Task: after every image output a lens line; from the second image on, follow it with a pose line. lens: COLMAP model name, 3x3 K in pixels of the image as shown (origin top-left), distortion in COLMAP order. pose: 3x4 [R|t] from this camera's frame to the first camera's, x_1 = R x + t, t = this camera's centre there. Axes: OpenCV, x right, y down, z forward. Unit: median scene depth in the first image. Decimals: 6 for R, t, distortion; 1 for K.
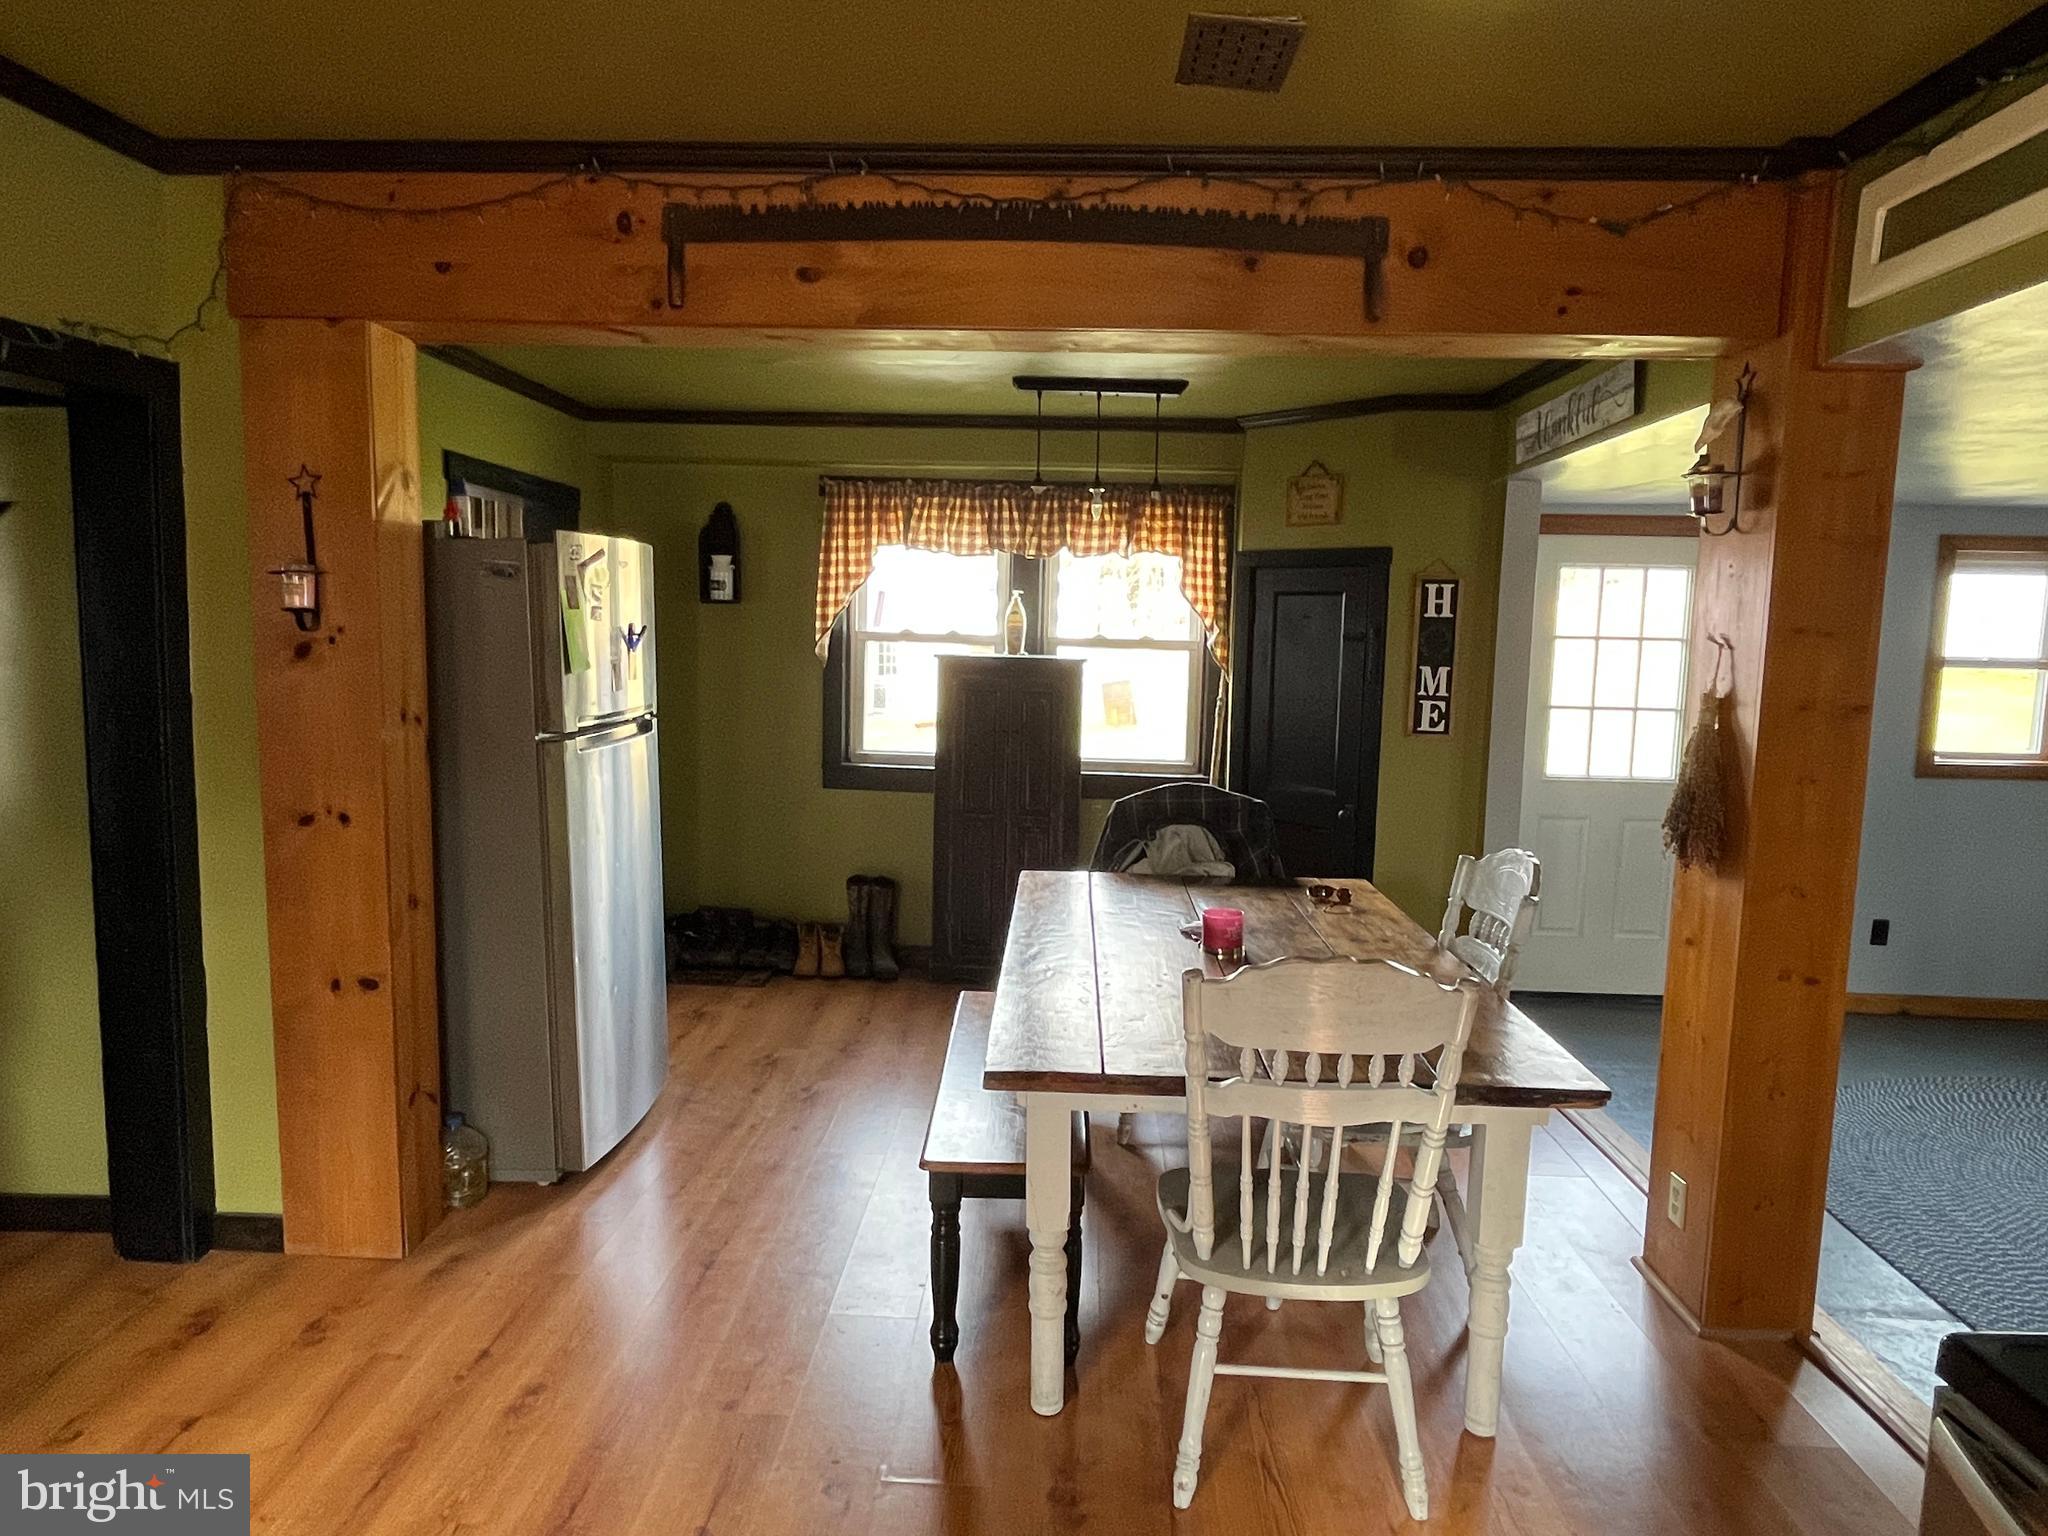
lens RADIAL K [[1294.7, 0, 1024.0], [0, 1294.7, 768.0], [0, 0, 1]] dist [0.001362, 0.001442]
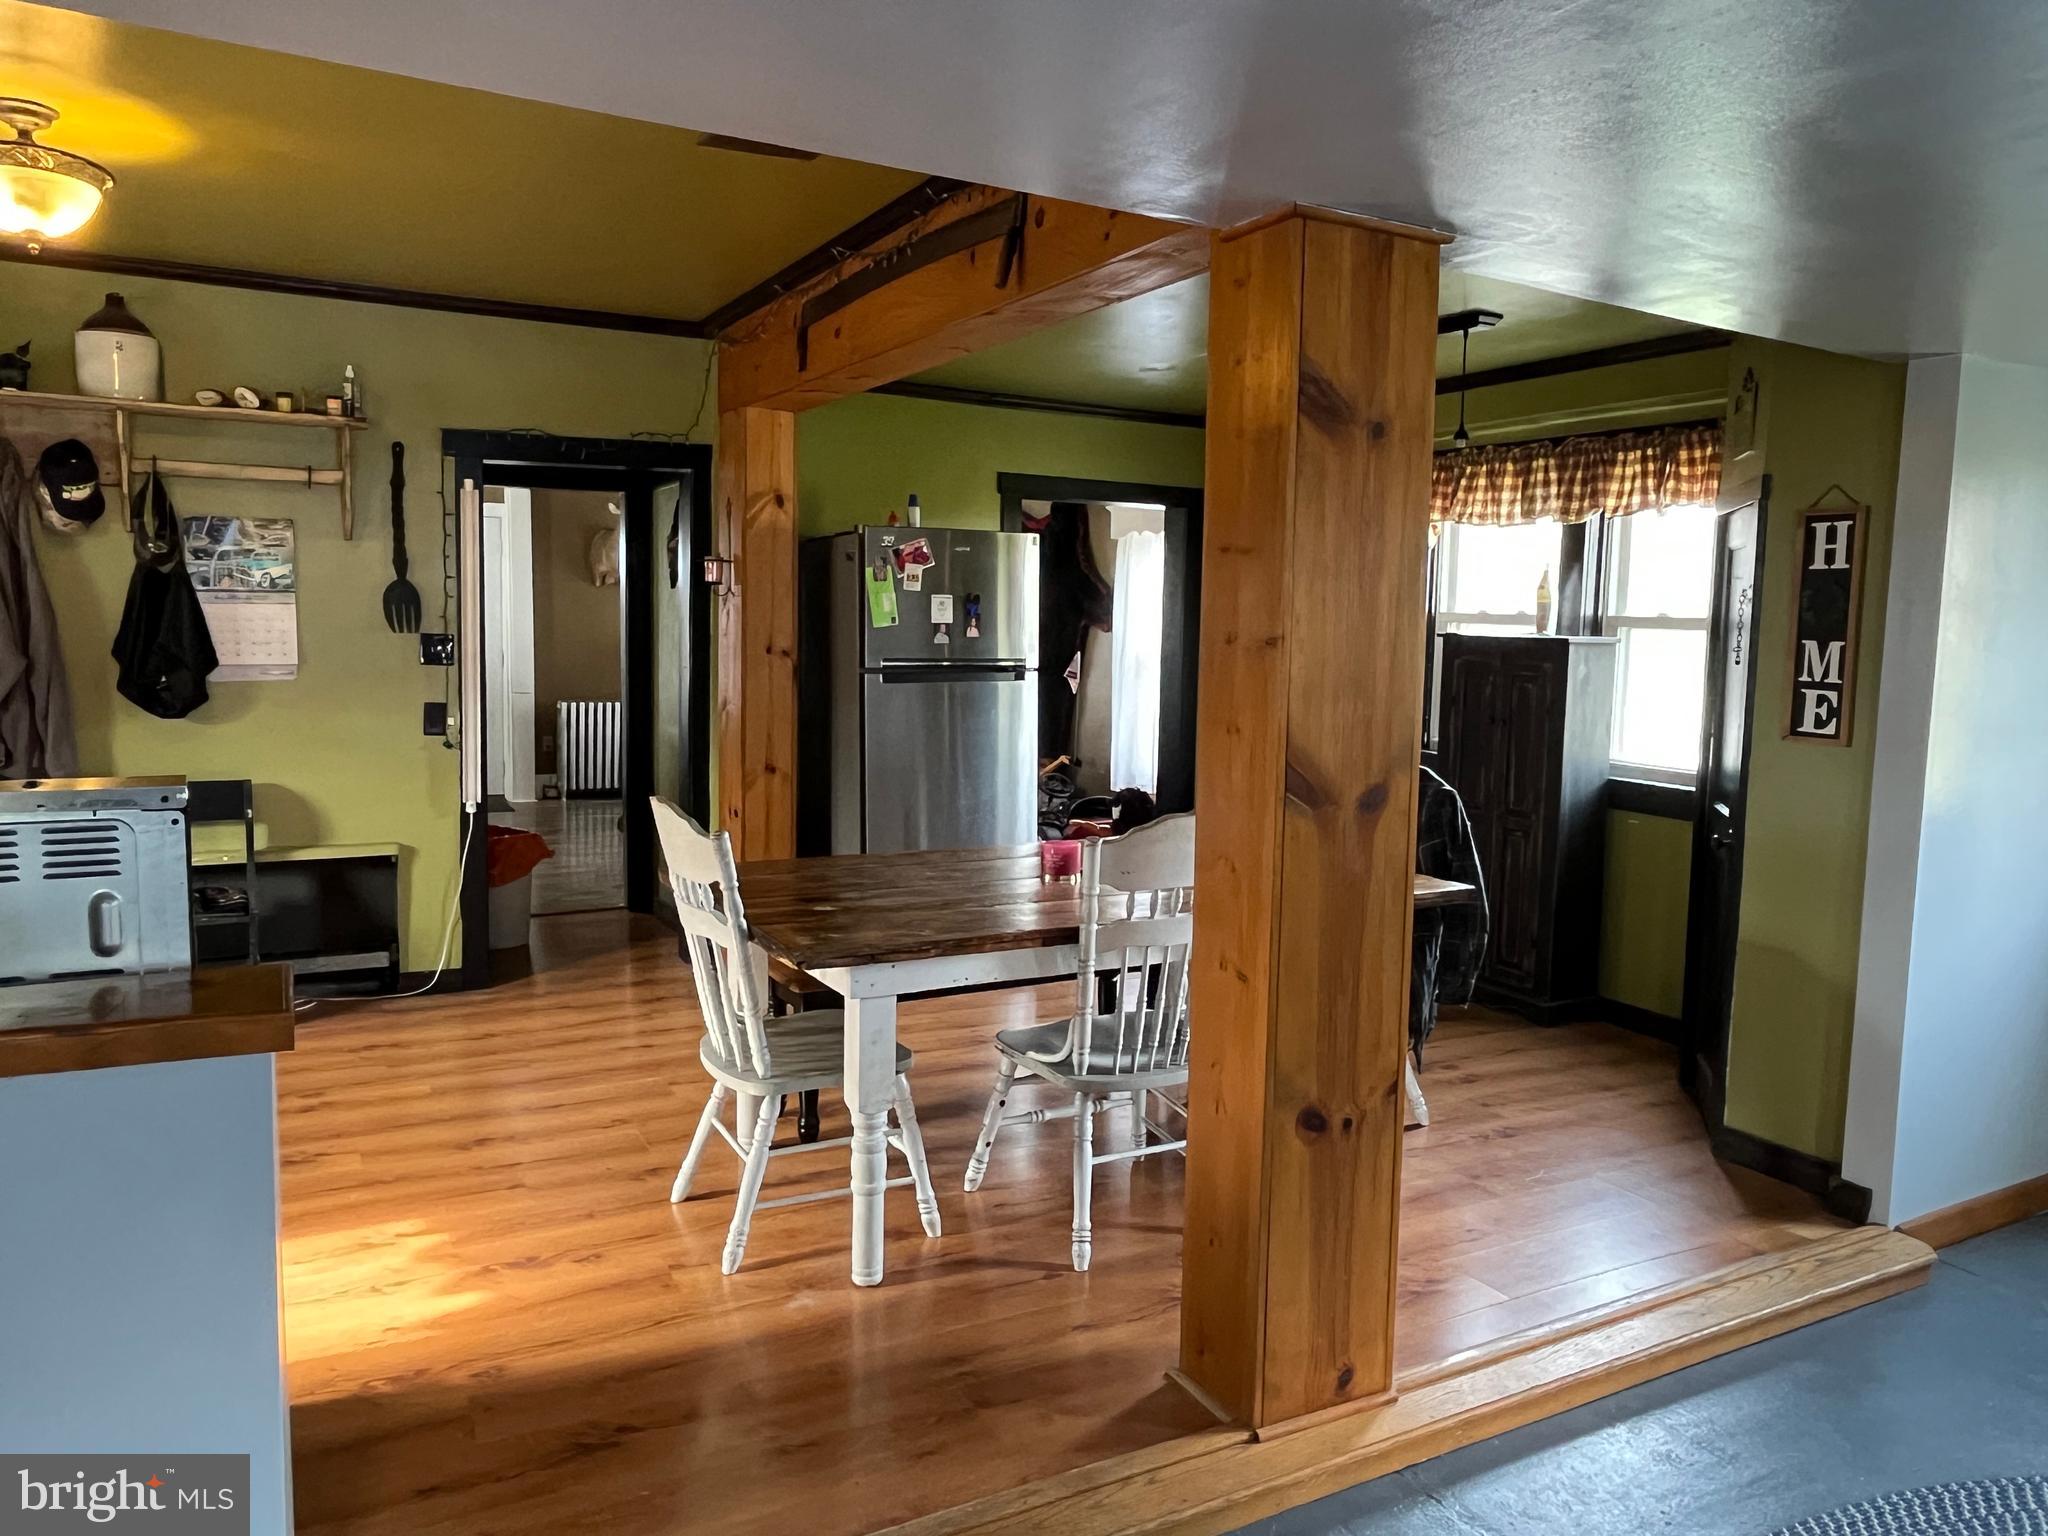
lens RADIAL K [[1439.6, 0, 1024.0], [0, 1439.6, 768.0], [0, 0, 1]] dist [0.006223, -0.000201]
pose [[0.510860, 0.079217, -0.856006, 0.765449], [-0.106079, 0.993944, 0.028675, 0.013095], [0.853094, 0.076155, 0.516170, 0.237394]]
